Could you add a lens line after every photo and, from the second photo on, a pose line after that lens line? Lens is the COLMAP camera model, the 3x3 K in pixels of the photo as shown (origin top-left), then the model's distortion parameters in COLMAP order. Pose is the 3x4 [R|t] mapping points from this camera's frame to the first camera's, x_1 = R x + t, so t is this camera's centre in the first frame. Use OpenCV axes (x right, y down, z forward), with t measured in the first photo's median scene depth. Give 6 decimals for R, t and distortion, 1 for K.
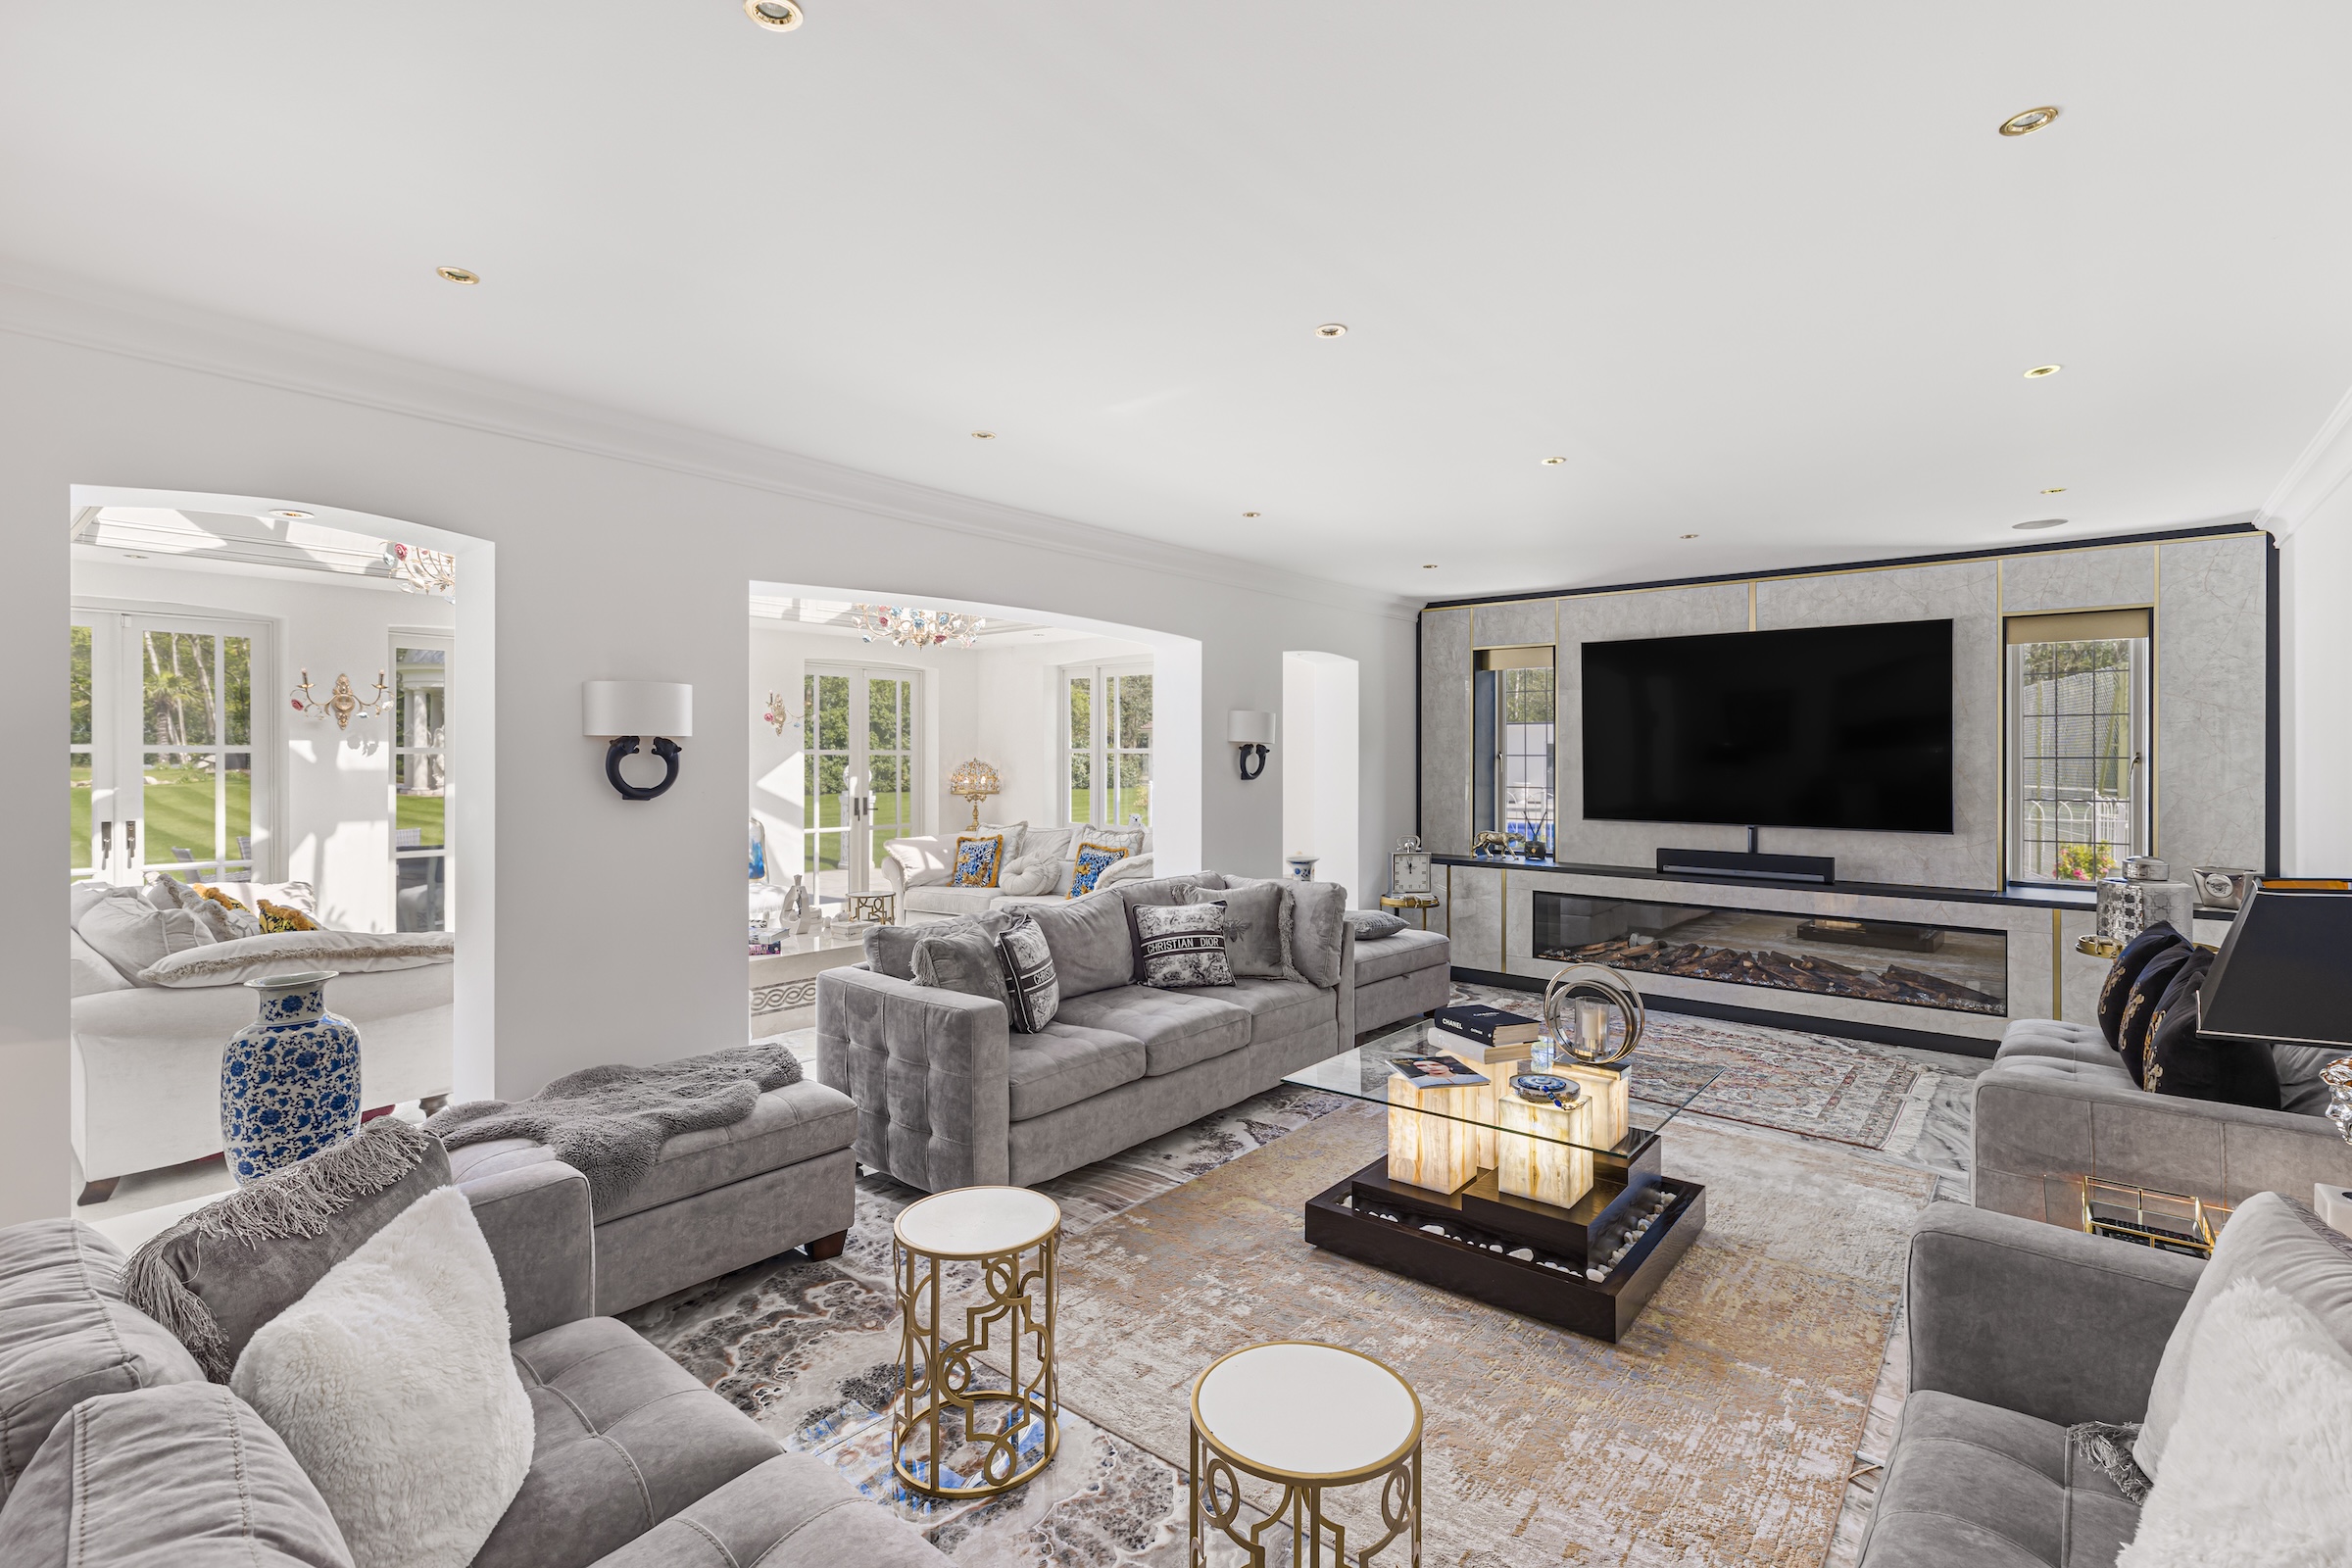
lens RADIAL K [[1077.0, 0, 1176.5], [0, 1077.0, 770.5], [0, 0, 1]] dist [0.000860, -0.000146]
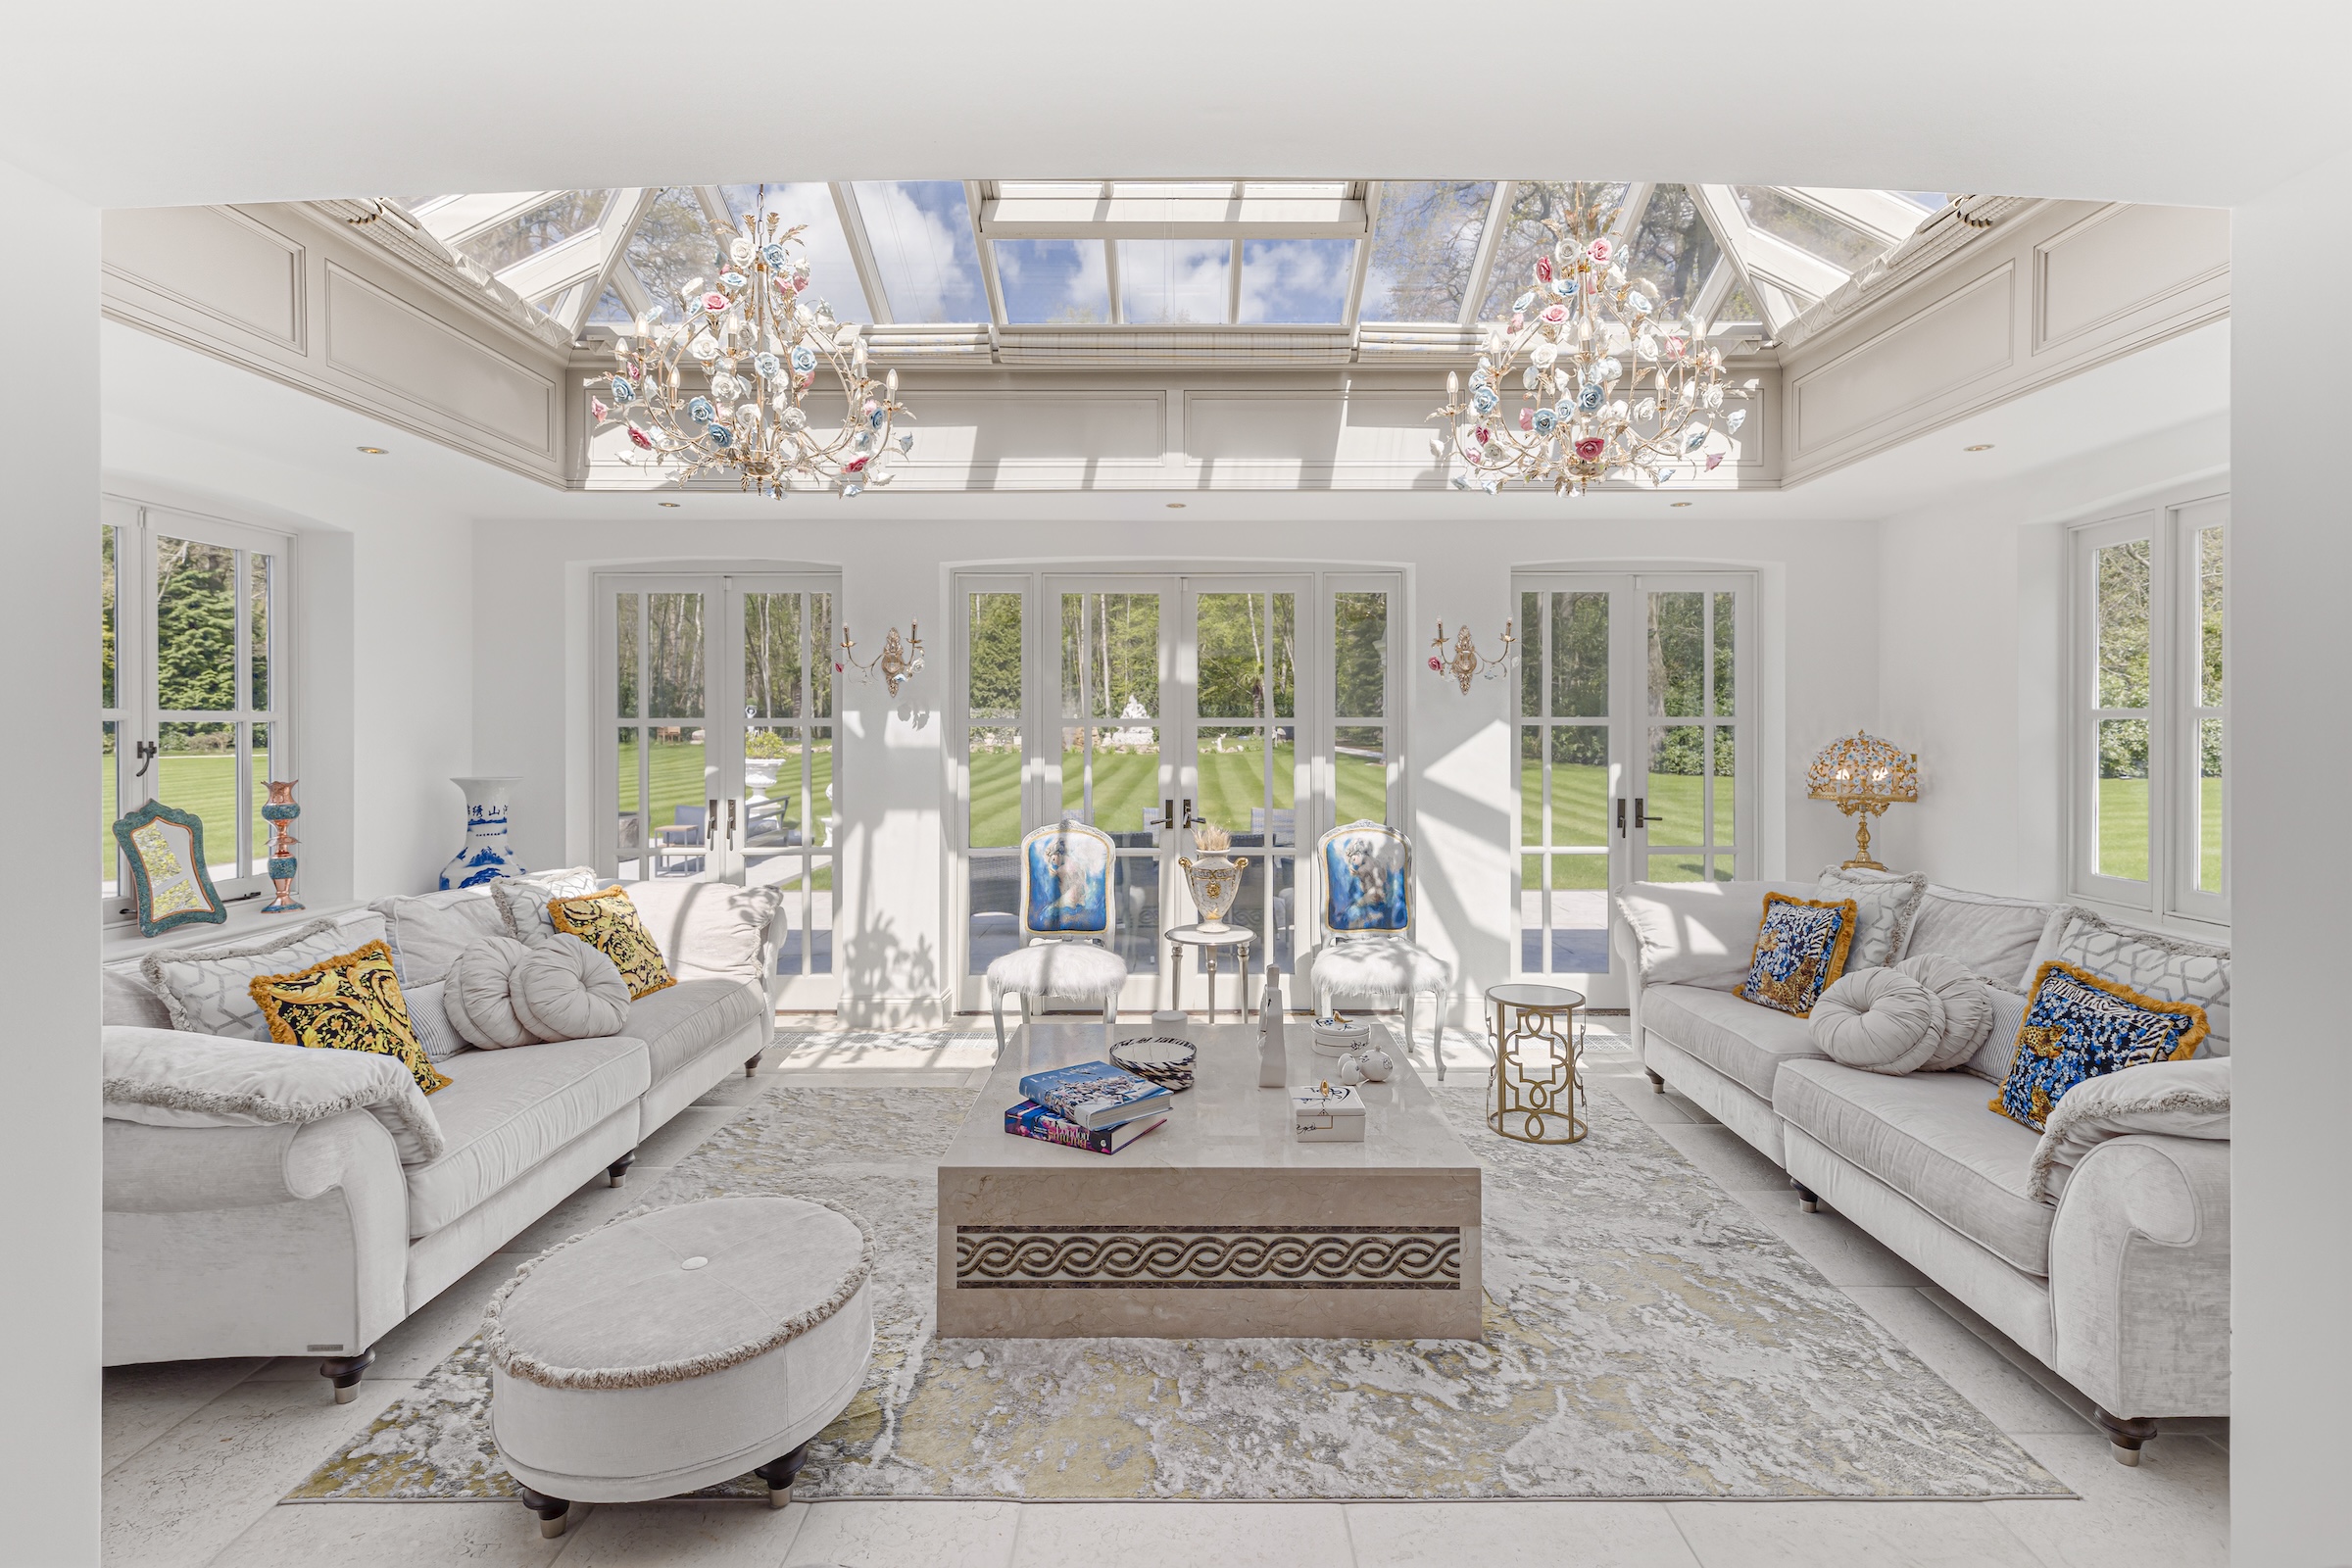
lens RADIAL K [[1077.0, 0, 1208.4], [0, 1077.0, 738.1], [0, 0, 1]] dist [0.000860, -0.000146]
pose [[0.640394, 0.003322, -0.768039, 0.009280], [-0.006300, 0.999980, -0.000928, -0.005954], [0.768021, 0.005433, 0.640402, 0.507786]]
